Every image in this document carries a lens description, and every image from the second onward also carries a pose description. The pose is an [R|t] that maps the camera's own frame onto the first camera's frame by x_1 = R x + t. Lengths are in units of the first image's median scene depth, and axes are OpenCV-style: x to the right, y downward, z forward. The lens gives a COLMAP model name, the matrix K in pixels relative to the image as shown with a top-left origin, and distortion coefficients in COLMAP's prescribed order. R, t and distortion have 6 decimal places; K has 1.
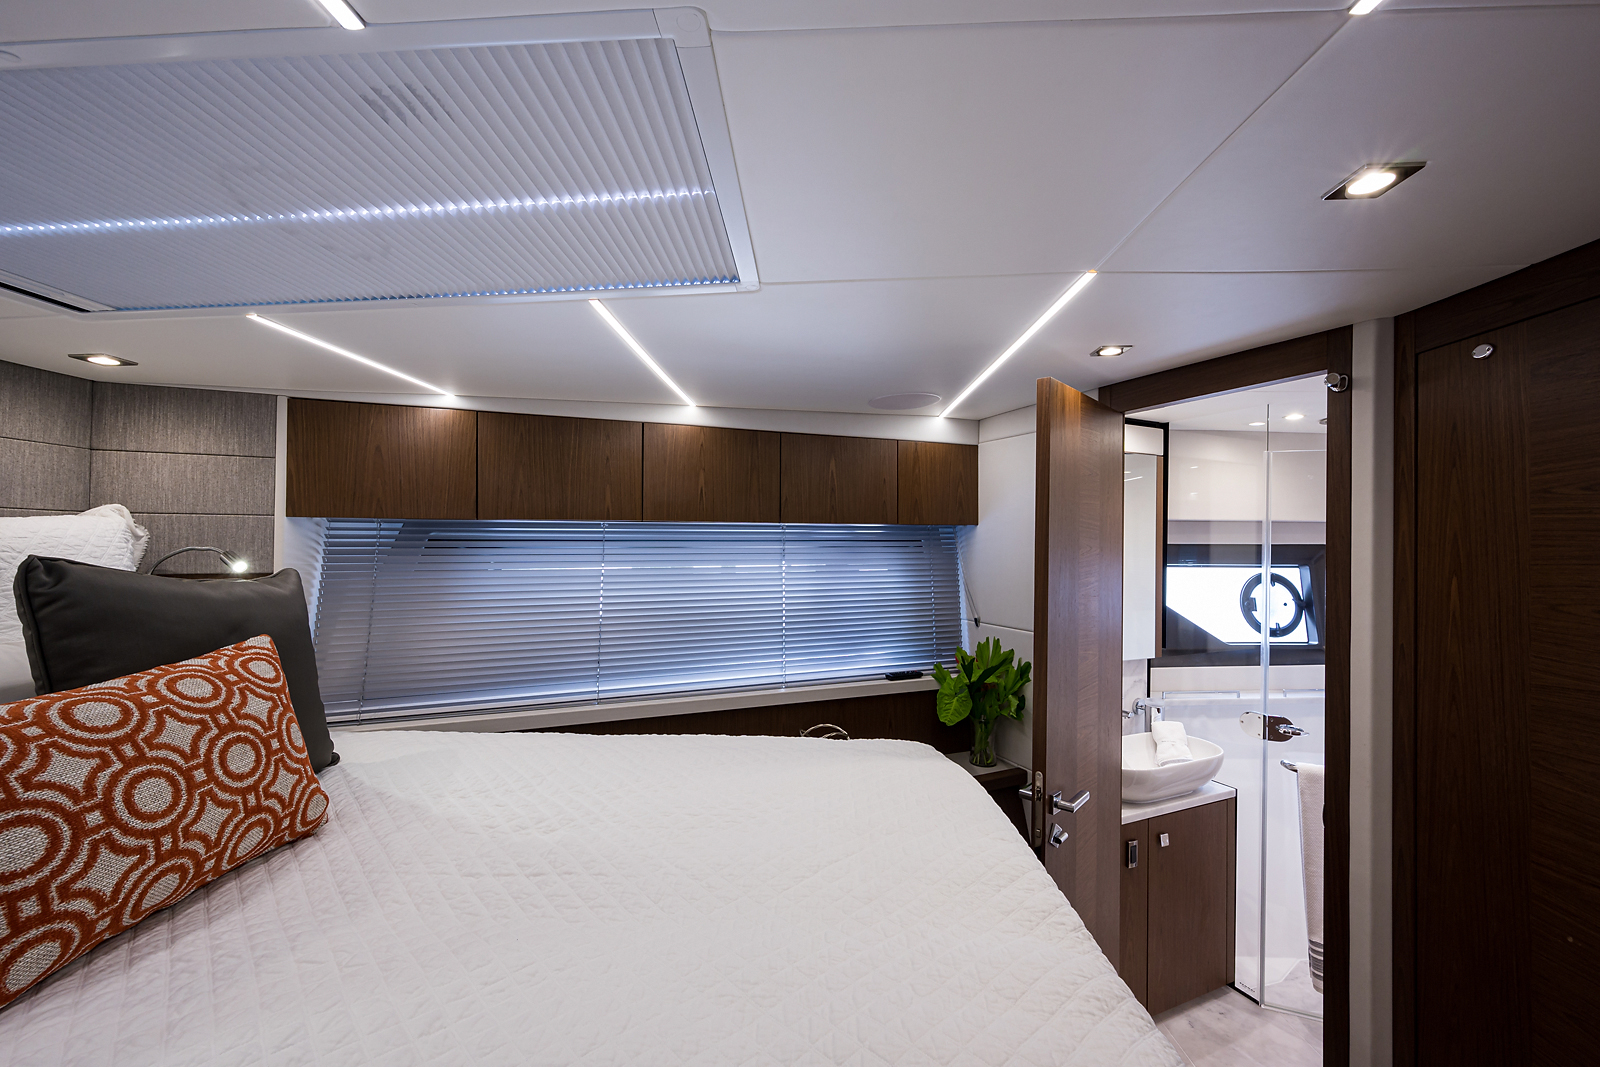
lens RADIAL K [[635.3, 0, 789.2], [0, 635.3, 524.1], [0, 0, 1]] dist [-0.003320, 0.001669]
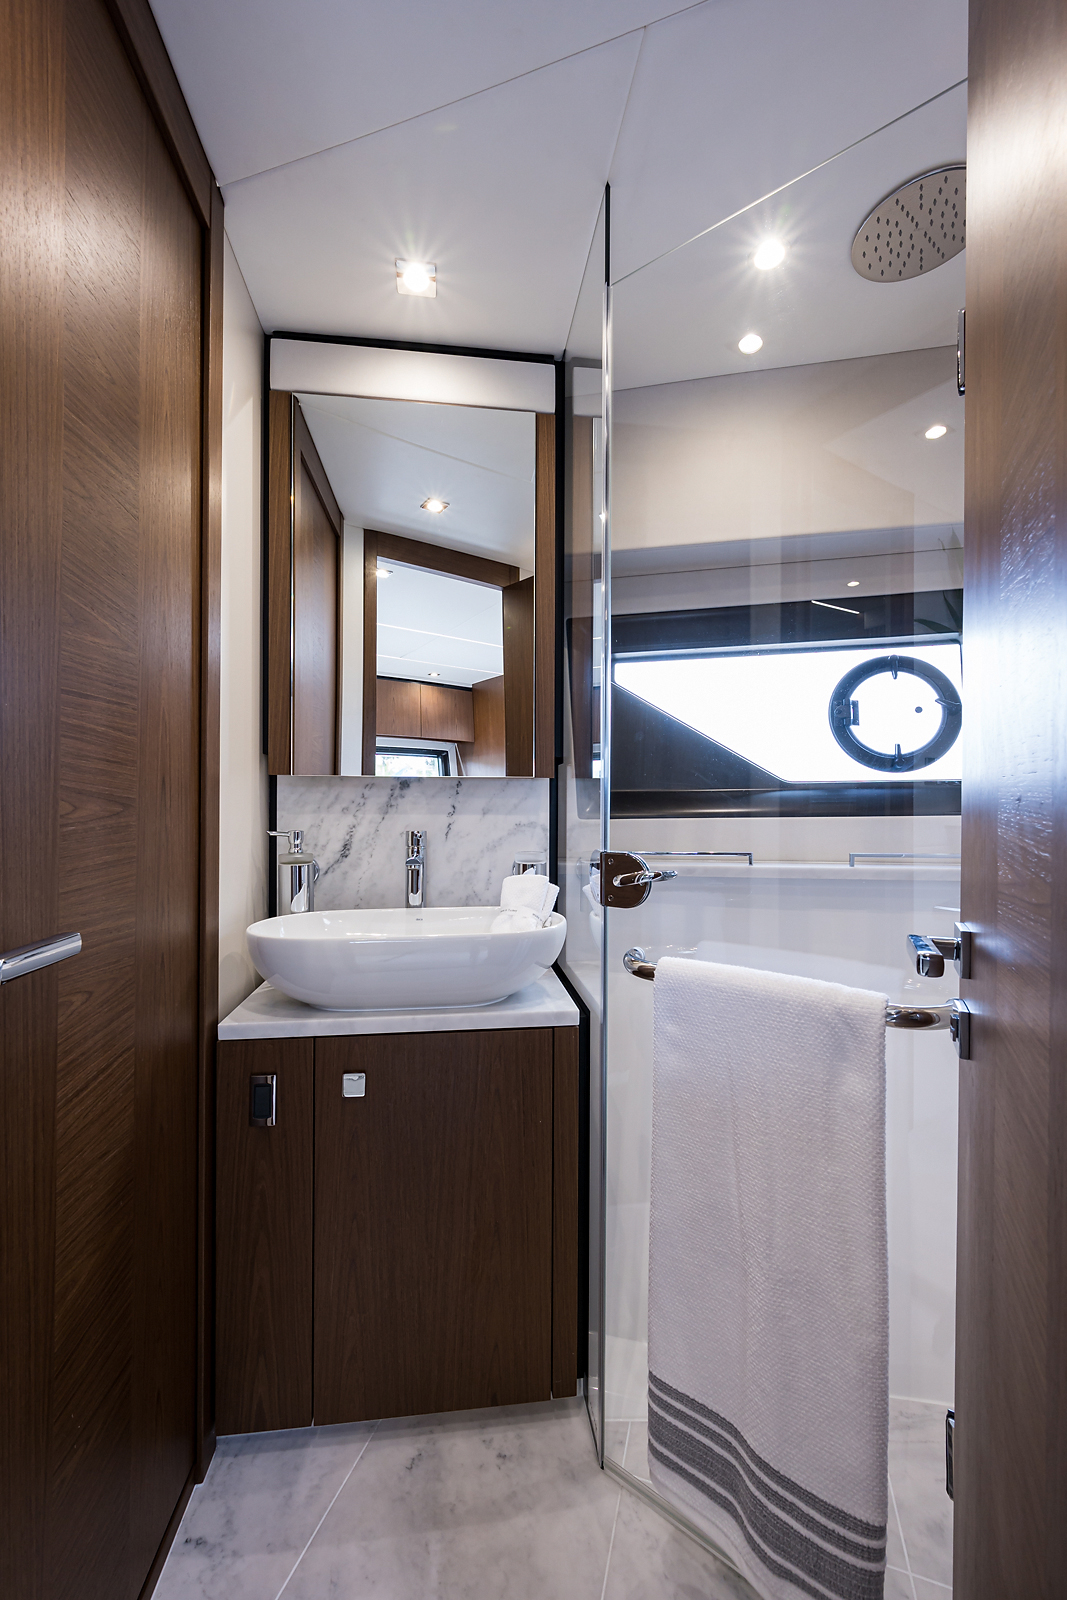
lens RADIAL K [[635.3, 0, 531.1], [0, 635.3, 805.4], [0, 0, 1]] dist [-0.003320, 0.001669]
pose [[0.958998, -0.019743, -0.282723, 0.634001], [0.023211, 0.999691, 0.008919, 0.199241], [0.282460, -0.015116, 0.959160, 0.406805]]
